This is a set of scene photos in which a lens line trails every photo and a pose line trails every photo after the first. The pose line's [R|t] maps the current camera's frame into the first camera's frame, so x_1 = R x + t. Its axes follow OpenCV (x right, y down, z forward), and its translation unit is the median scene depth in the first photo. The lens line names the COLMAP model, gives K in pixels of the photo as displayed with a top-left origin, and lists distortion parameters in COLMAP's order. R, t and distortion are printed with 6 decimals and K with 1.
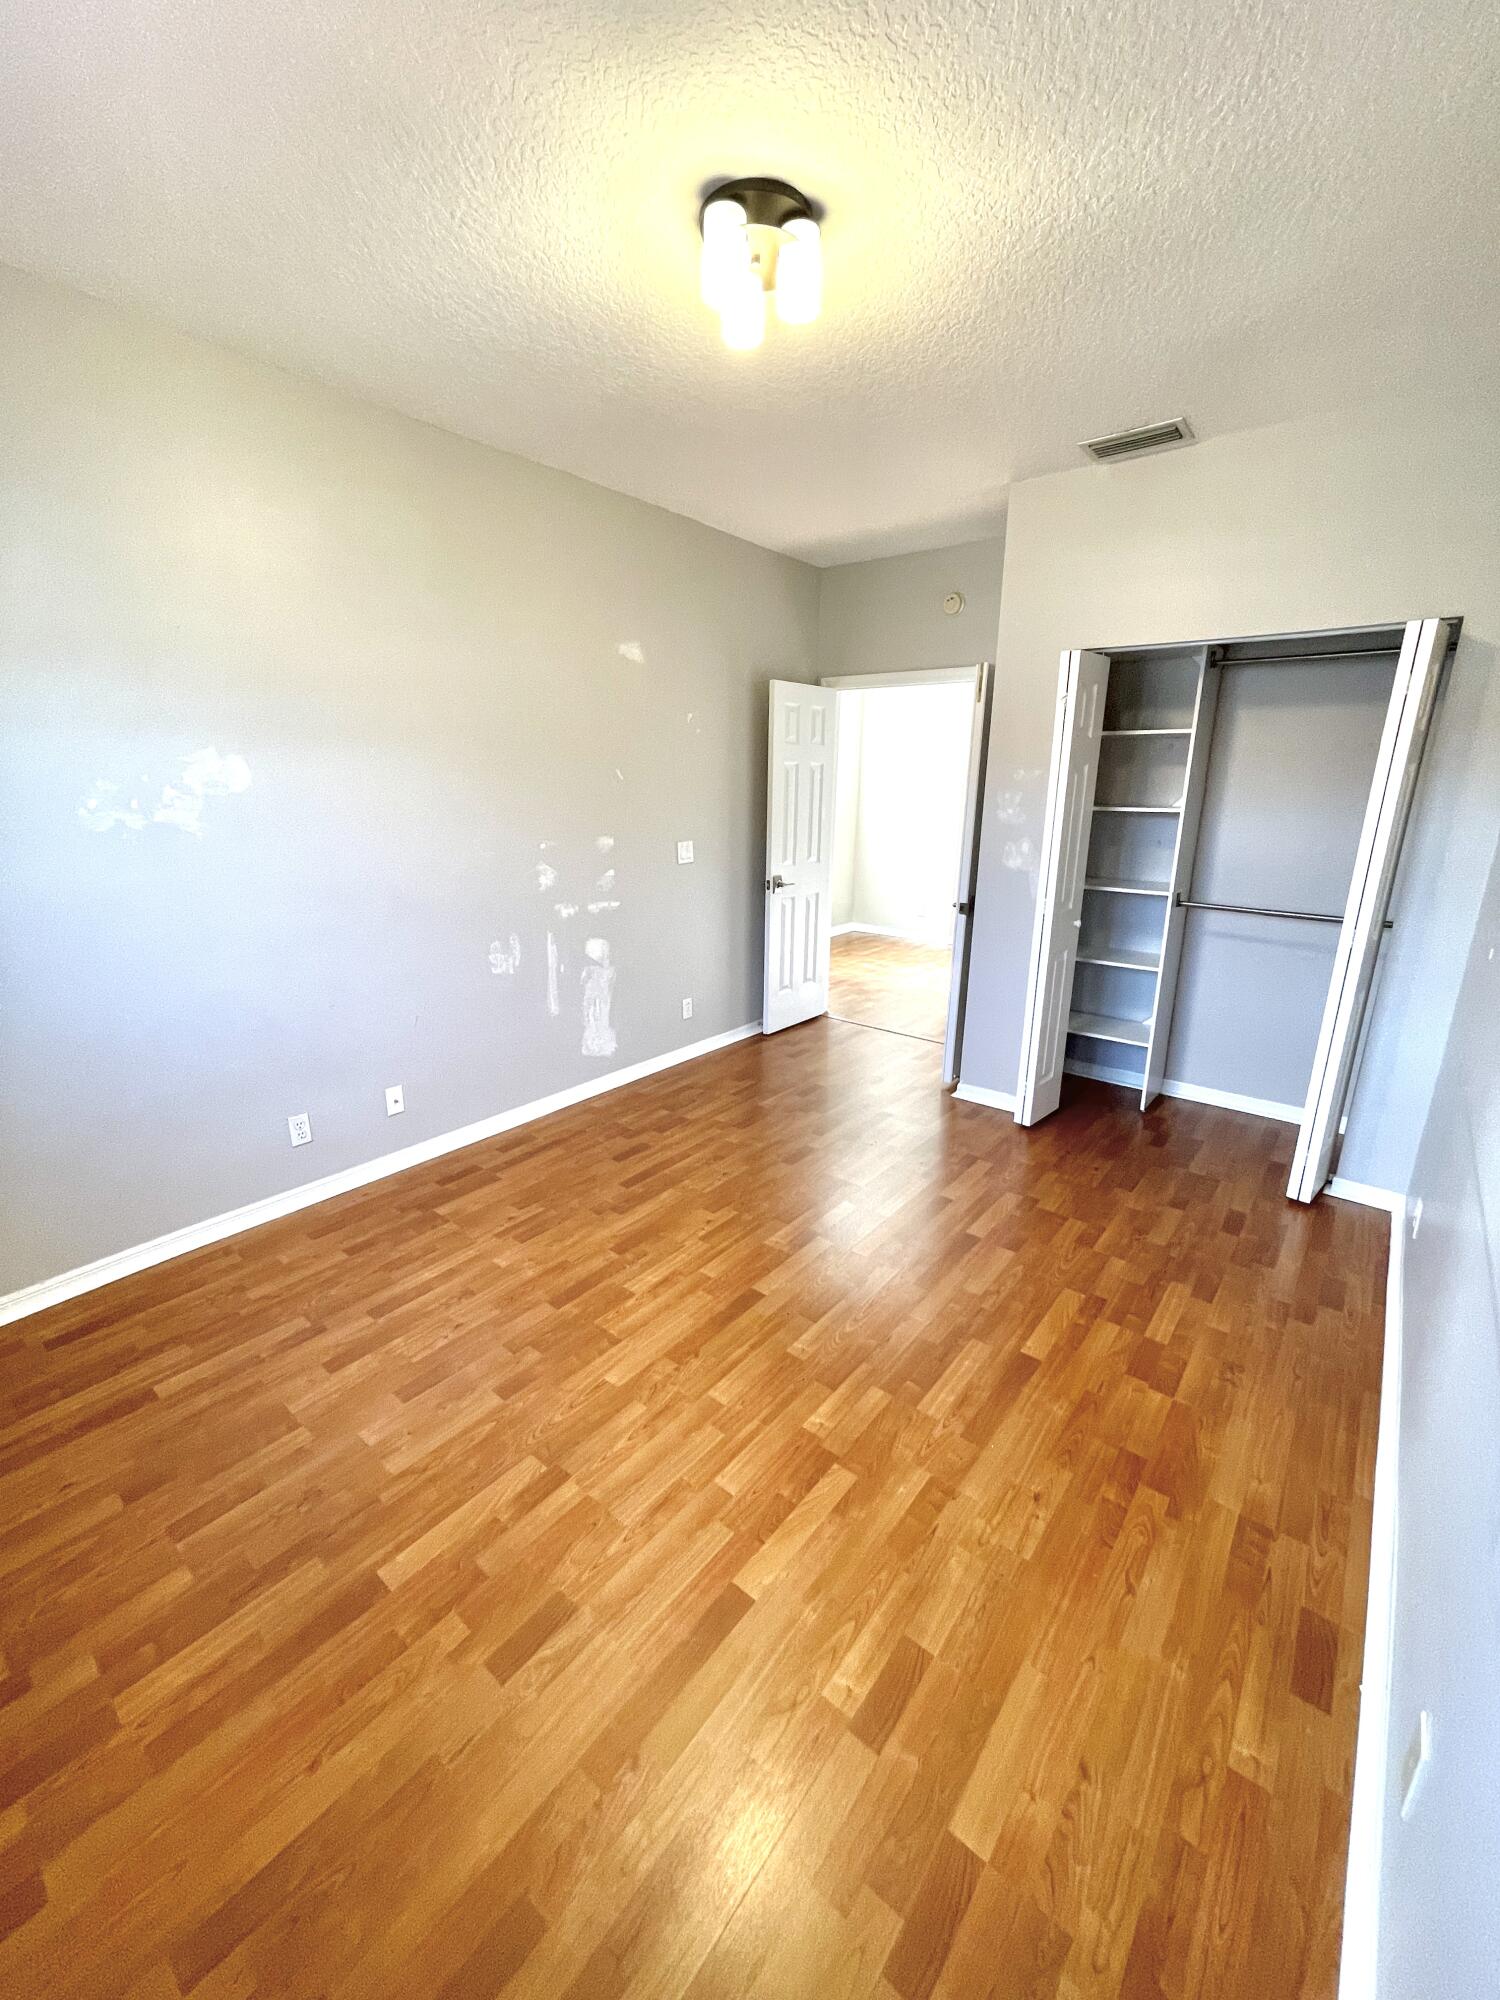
lens RADIAL K [[807.9, 0, 736.5], [0, 807.9, 993.0], [0, 0, 1]] dist [-0.001756, 0.001522]
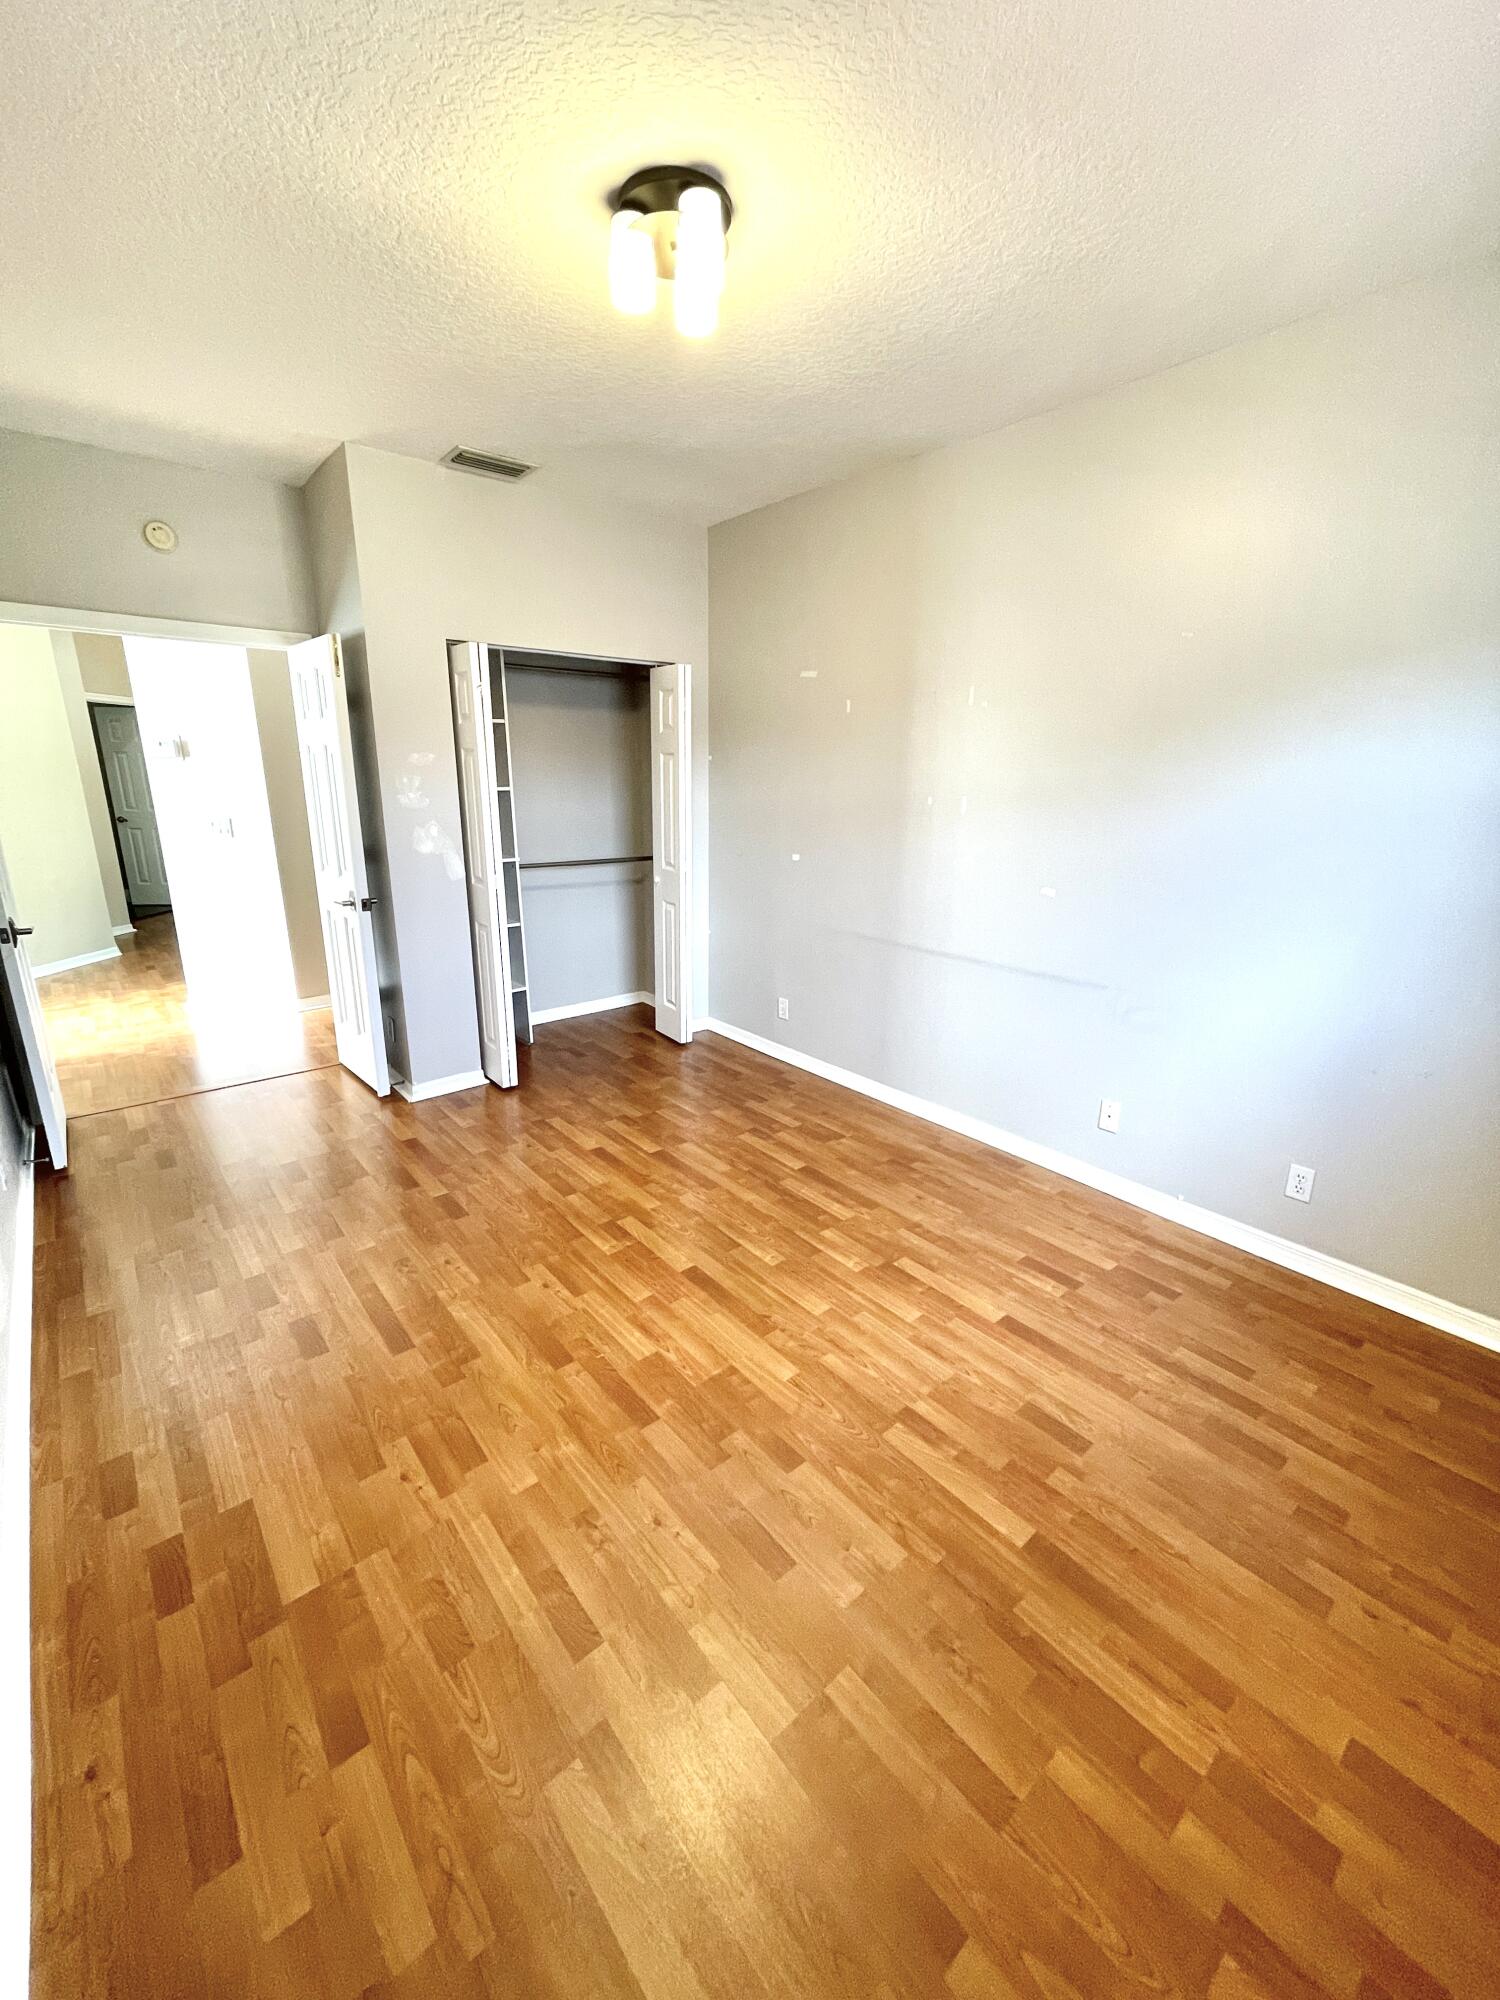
lens RADIAL K [[807.9, 0, 742.5], [0, 807.9, 997.6], [0, 0, 1]] dist [-0.001756, 0.001522]
pose [[0.183066, -0.276241, 0.943492, -1.102882], [0.244318, 0.942386, 0.228513, -0.229826], [-0.952258, 0.188679, 0.240009, 0.818345]]
